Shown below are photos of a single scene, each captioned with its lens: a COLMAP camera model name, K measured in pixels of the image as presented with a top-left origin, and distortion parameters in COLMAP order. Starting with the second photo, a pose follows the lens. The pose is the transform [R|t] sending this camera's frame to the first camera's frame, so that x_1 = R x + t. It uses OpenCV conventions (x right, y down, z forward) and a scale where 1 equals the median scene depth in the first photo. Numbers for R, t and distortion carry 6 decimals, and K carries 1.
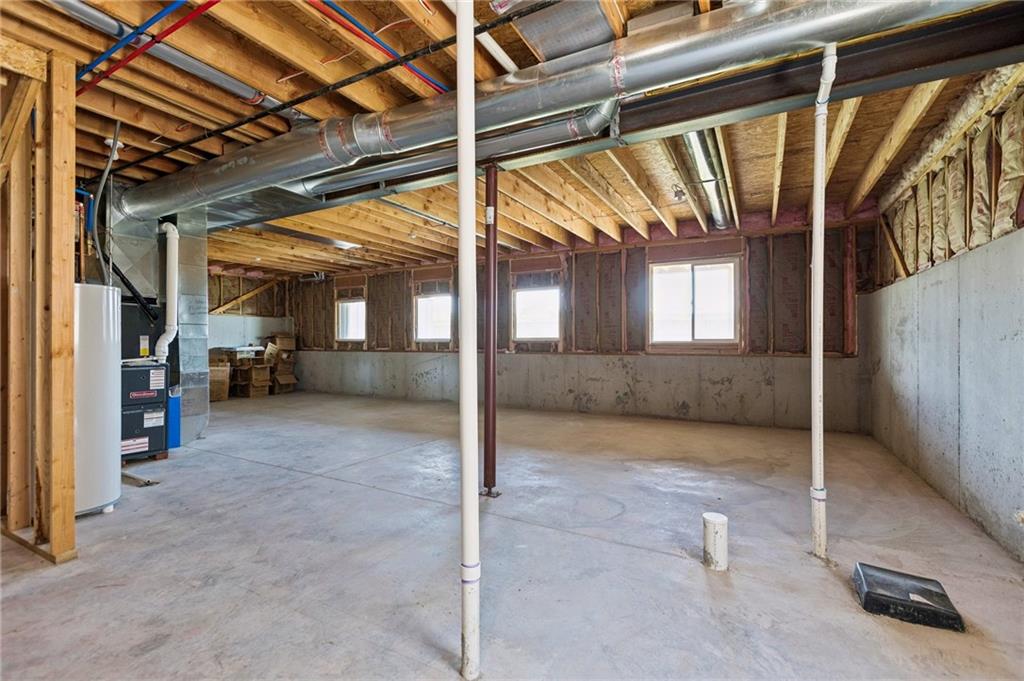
lens RADIAL K [[452.4, 0, 513.7], [0, 452.4, 341.8], [0, 0, 1]] dist [0.002224, -0.000647]
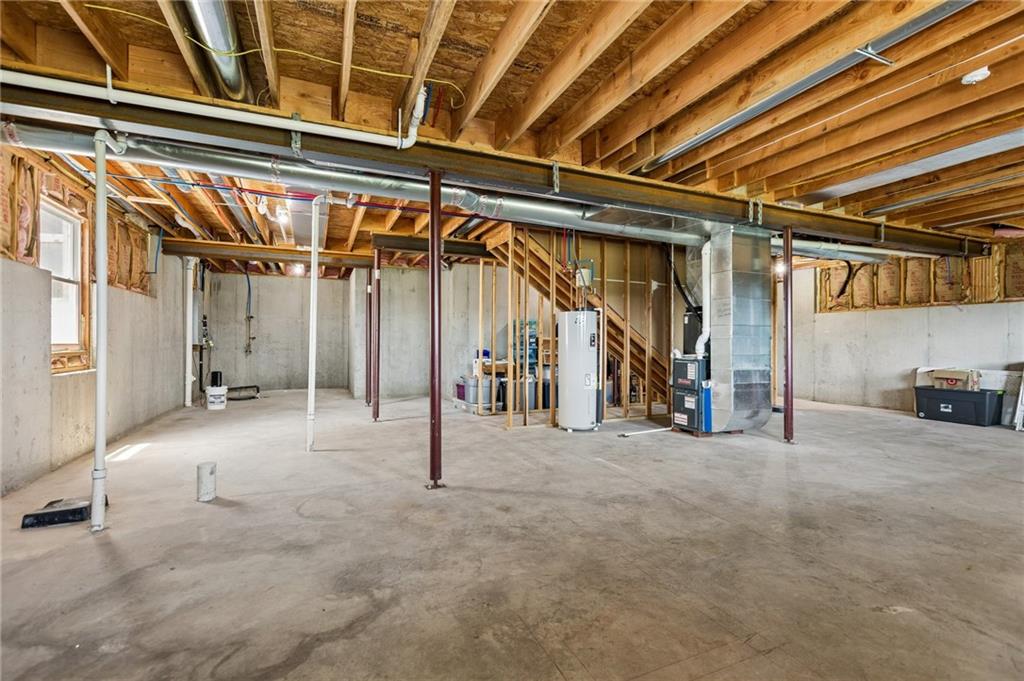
lens RADIAL K [[452.4, 0, 512.1], [0, 452.4, 340.0], [0, 0, 1]] dist [0.002224, -0.000647]
pose [[-0.619164, -0.001661, -0.785260, 0.523118], [0.001590, 0.999993, -0.003368, -0.001034], [0.785260, -0.003334, -0.619157, 1.416106]]
